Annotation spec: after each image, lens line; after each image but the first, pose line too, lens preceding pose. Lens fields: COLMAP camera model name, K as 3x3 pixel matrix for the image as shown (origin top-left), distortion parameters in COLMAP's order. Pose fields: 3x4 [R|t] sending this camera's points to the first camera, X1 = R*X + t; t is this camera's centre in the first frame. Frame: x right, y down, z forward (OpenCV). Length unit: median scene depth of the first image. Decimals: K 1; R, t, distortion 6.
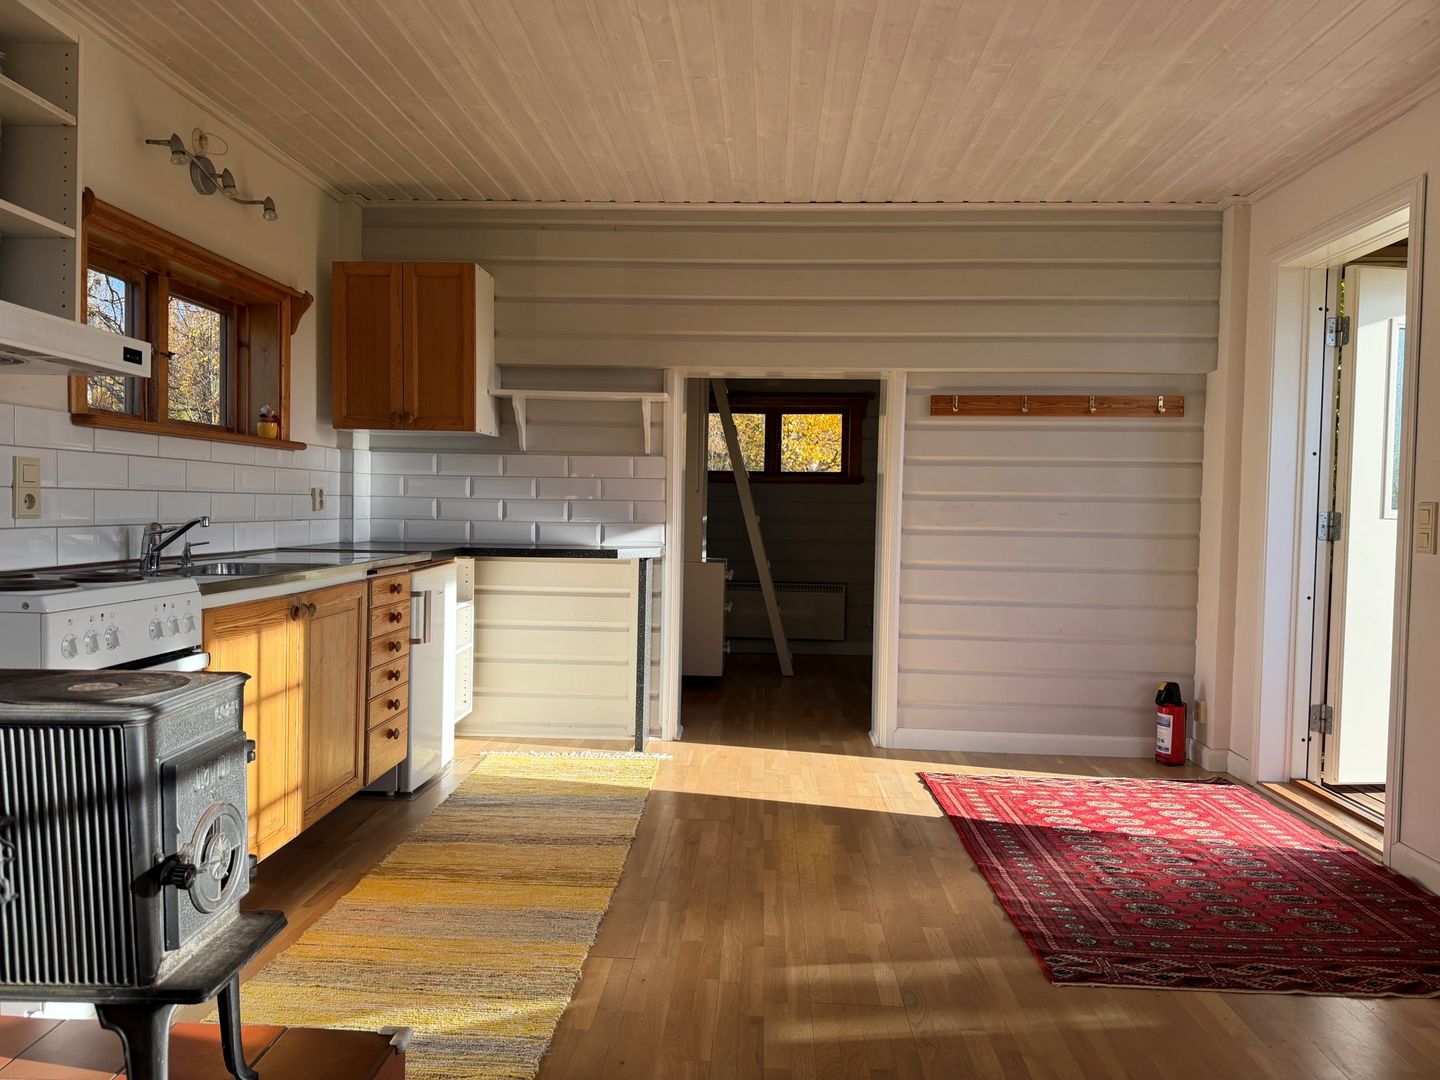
lens RADIAL K [[1019.3, 0, 720.0], [0, 1019.3, 540.0], [0, 0, 1]] dist [0.067415, -0.081550]
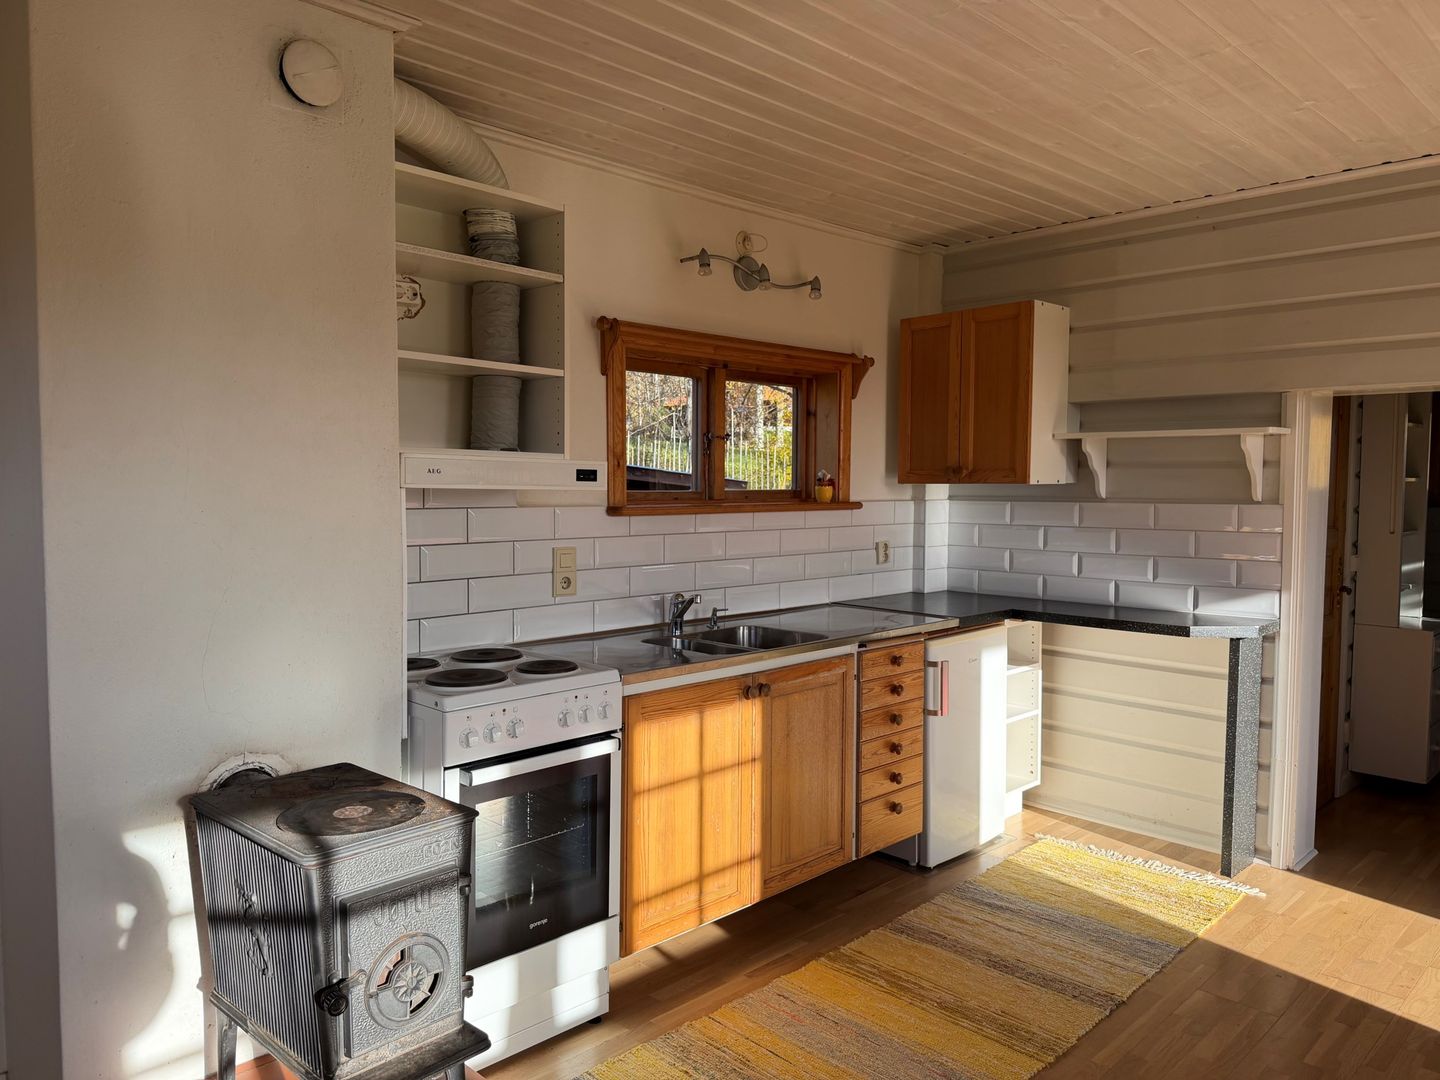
lens RADIAL K [[1031.6, 0, 721.4], [0, 1031.6, 532.1], [0, 0, 1]] dist [0.085419, -0.080052]
pose [[0.739194, 0.017624, -0.673262, 0.210522], [-0.012929, 0.999845, 0.011978, -0.080065], [0.673369, -0.000150, 0.739307, 0.143317]]
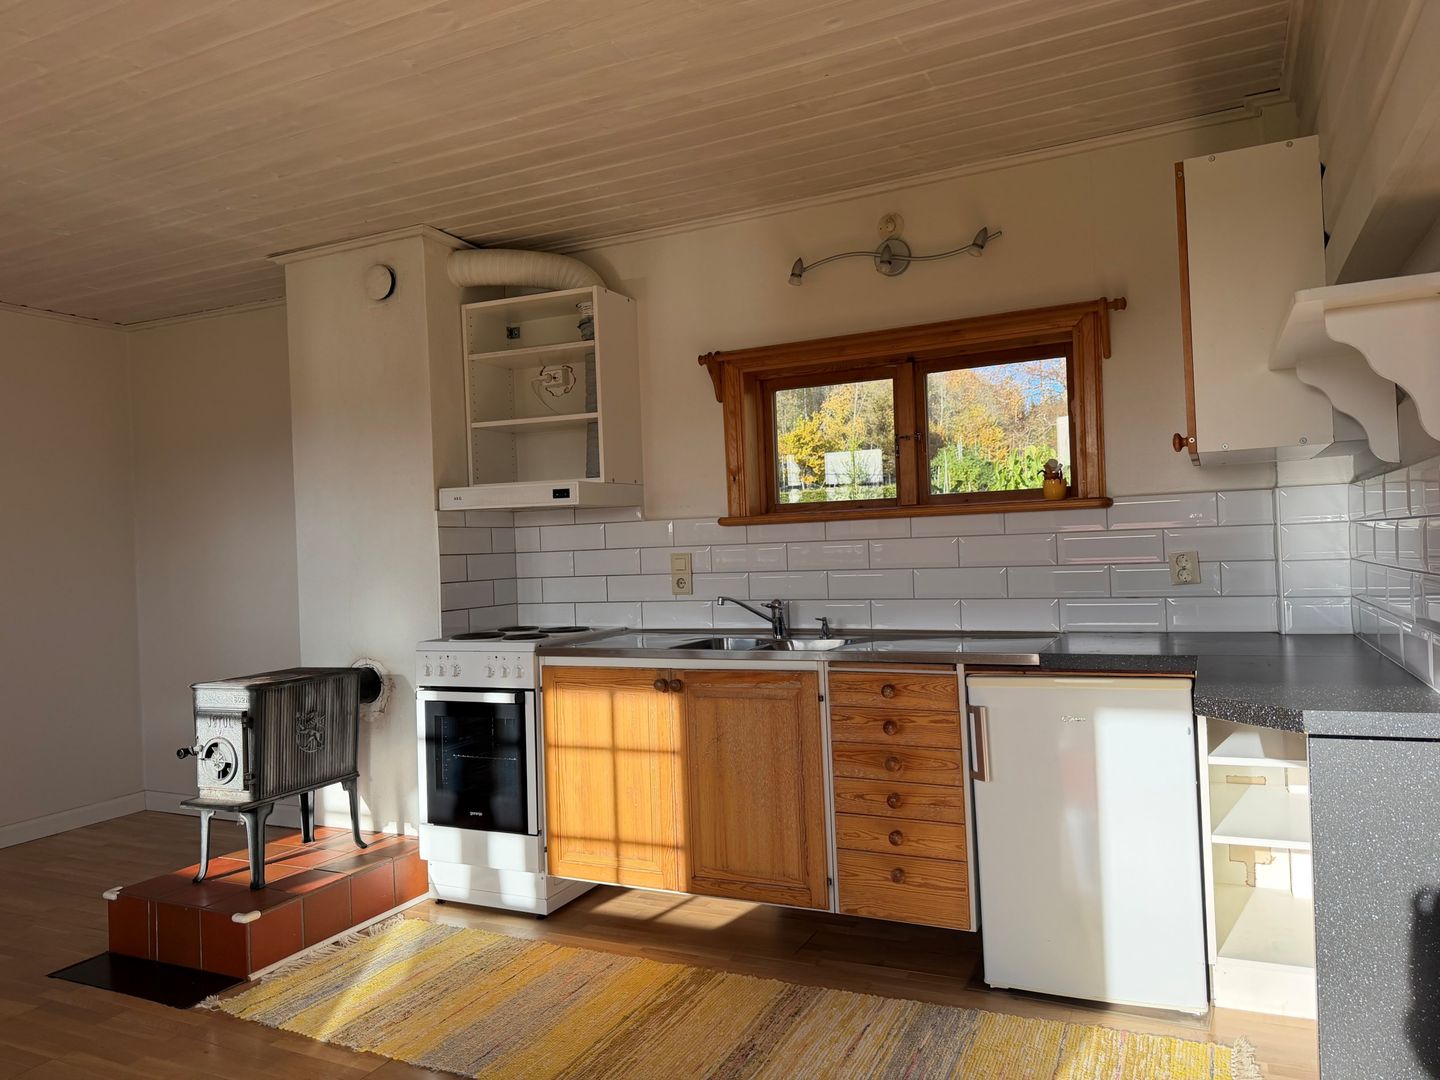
lens RADIAL K [[1006.0, 0, 719.1], [0, 1006.0, 529.8], [0, 0, 1]] dist [-0.006003, -0.008673]
pose [[-0.402190, -0.022460, -0.915281, 0.424845], [0.001506, 0.999681, -0.025193, -0.053966], [0.915555, -0.011511, -0.402028, 1.115770]]
